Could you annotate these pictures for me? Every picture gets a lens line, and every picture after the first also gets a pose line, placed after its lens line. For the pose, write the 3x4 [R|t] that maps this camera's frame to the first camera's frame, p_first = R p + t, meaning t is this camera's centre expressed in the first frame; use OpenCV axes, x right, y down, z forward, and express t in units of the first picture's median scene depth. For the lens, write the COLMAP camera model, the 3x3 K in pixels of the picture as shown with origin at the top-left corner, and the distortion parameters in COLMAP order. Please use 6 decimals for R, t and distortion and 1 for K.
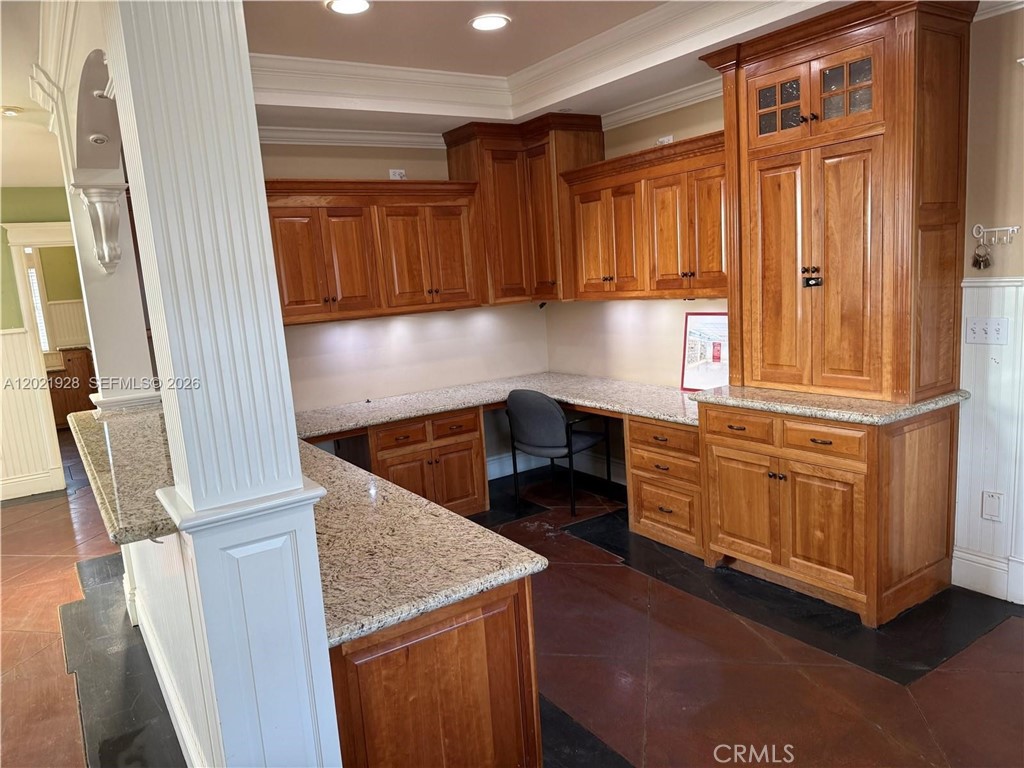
lens RADIAL K [[740.0, 0, 518.9], [0, 740.0, 392.5], [0, 0, 1]] dist [0.068117, -0.109516]
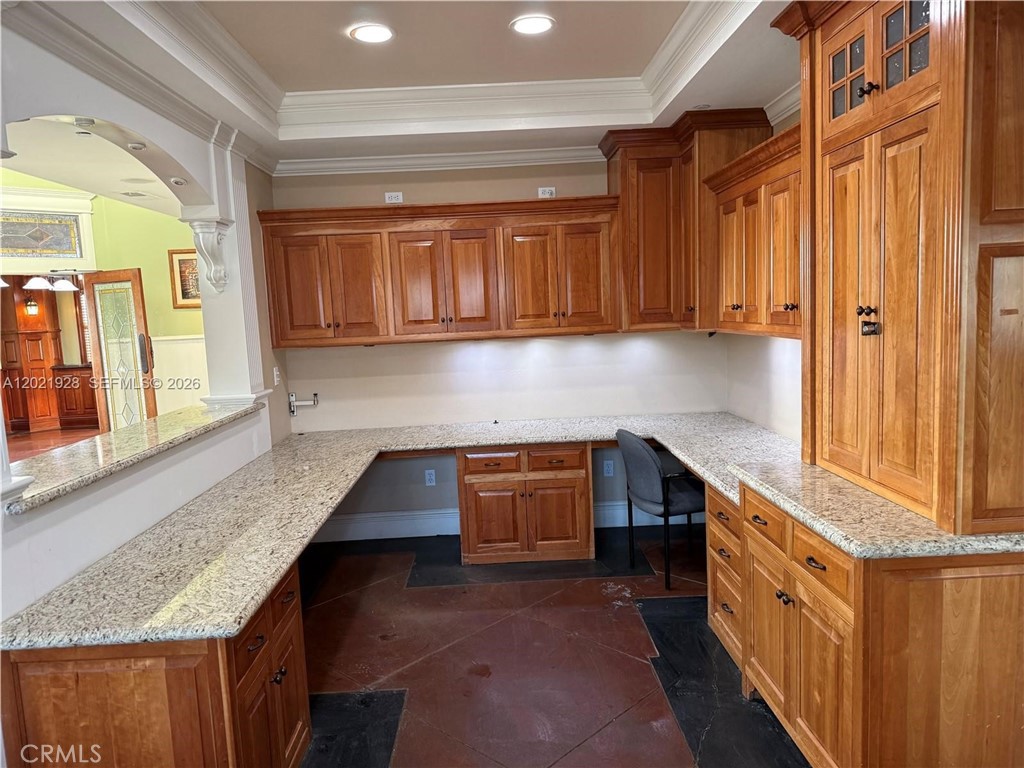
lens RADIAL K [[740.0, 0, 491.6], [0, 740.0, 387.2], [0, 0, 1]] dist [0.068117, -0.109516]
pose [[0.833382, 0.091145, -0.545131, 0.363469], [-0.101149, 0.994803, 0.011695, -0.051212], [0.543363, 0.045393, 0.838270, 0.185103]]
